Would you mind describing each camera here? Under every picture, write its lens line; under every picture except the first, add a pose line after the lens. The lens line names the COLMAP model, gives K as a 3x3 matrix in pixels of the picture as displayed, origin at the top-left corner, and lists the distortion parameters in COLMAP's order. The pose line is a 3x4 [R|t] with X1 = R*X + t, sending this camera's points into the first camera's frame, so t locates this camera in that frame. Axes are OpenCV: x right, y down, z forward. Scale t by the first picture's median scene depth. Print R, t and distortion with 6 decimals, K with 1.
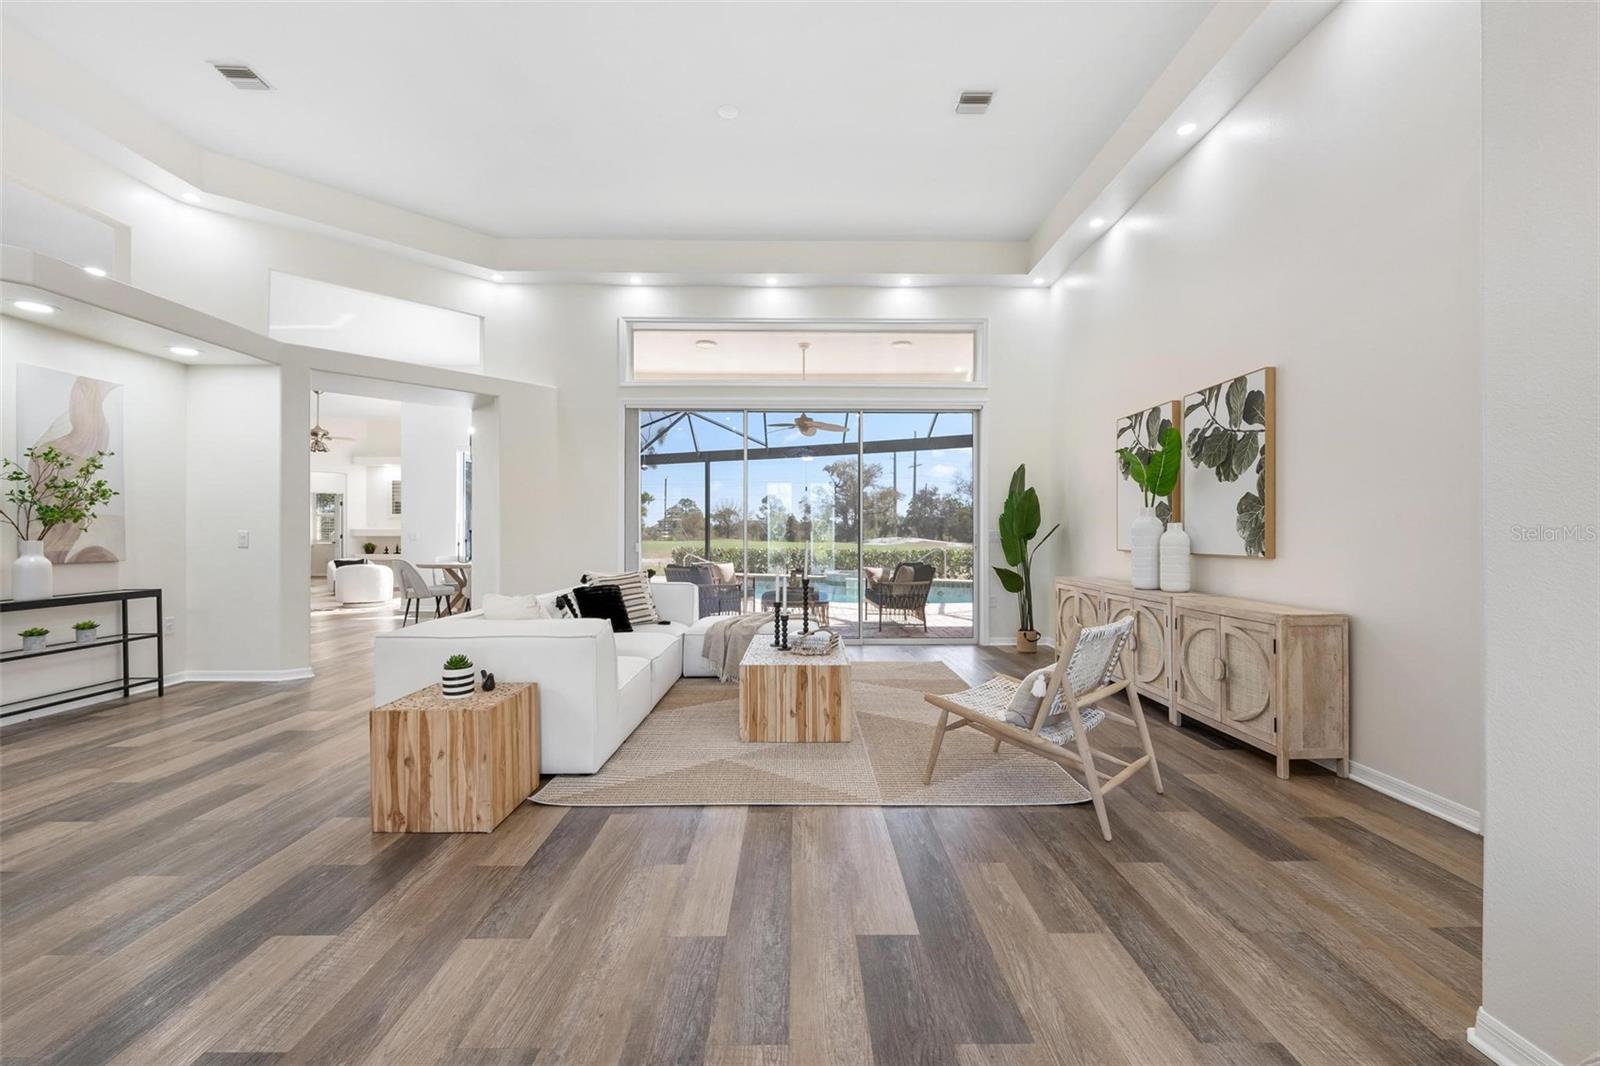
lens RADIAL K [[678.4, 0, 801.3], [0, 678.4, 531.5], [0, 0, 1]] dist [0.003128, 0.000116]
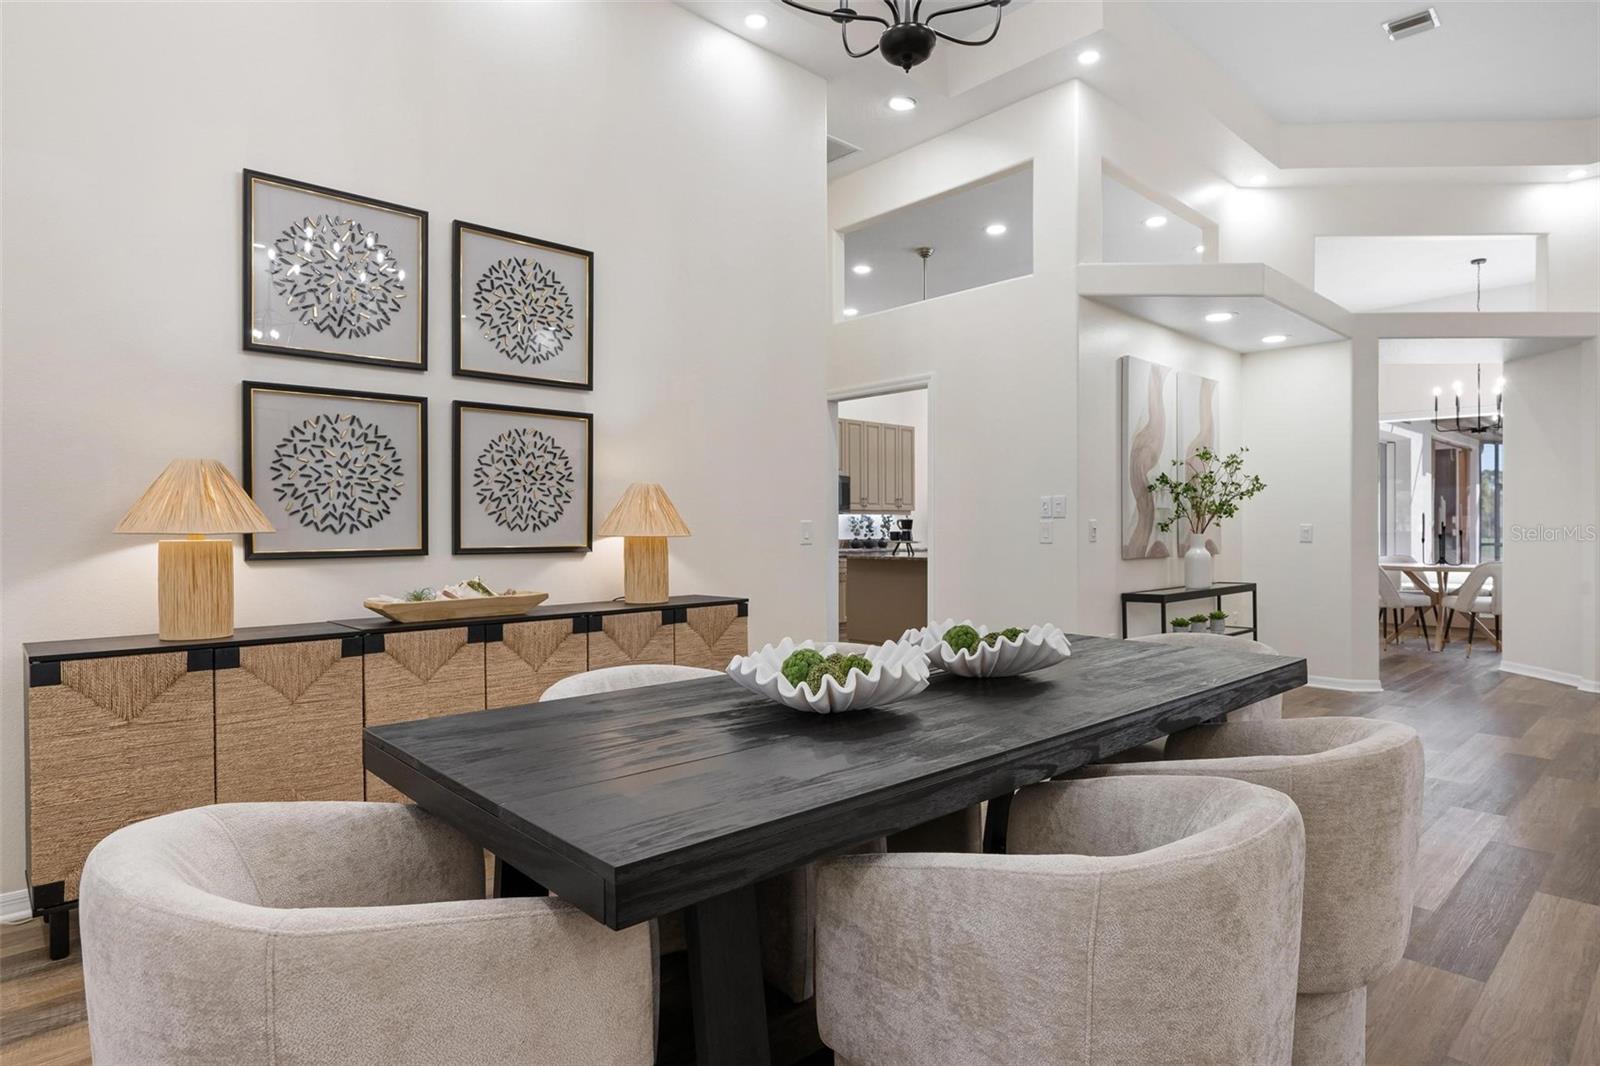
lens RADIAL K [[894.9, 0, 815.0], [0, 894.9, 523.5], [0, 0, 1]] dist [0.001661, 0.003688]
pose [[0.680516, -0.004892, -0.732717, -0.518849], [0.004266, 0.999987, -0.002715, -0.002375], [0.732721, -0.001278, 0.680528, -0.428201]]
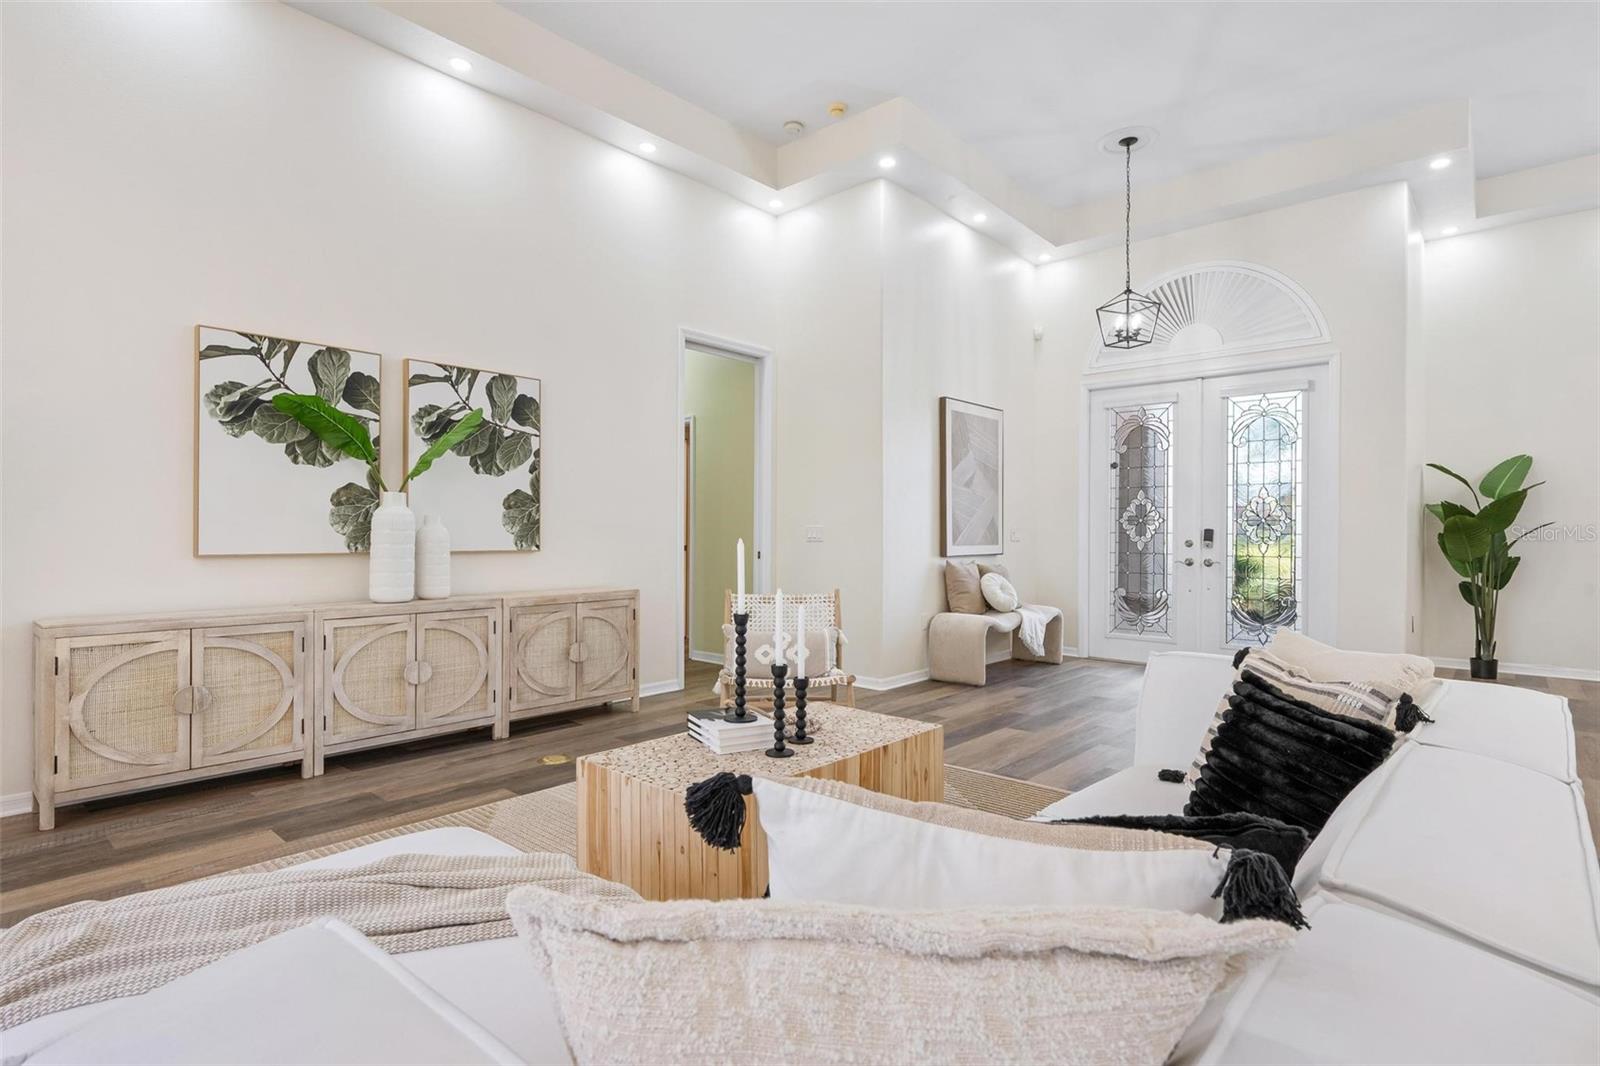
lens RADIAL K [[807.6, 0, 814.6], [0, 807.6, 533.2], [0, 0, 1]] dist [0.000724, -0.000355]
pose [[-0.752114, -0.000339, 0.659033, -0.487186], [-0.004477, 0.999979, -0.004595, 0.012919], [-0.659018, -0.006406, -0.752100, 1.570138]]
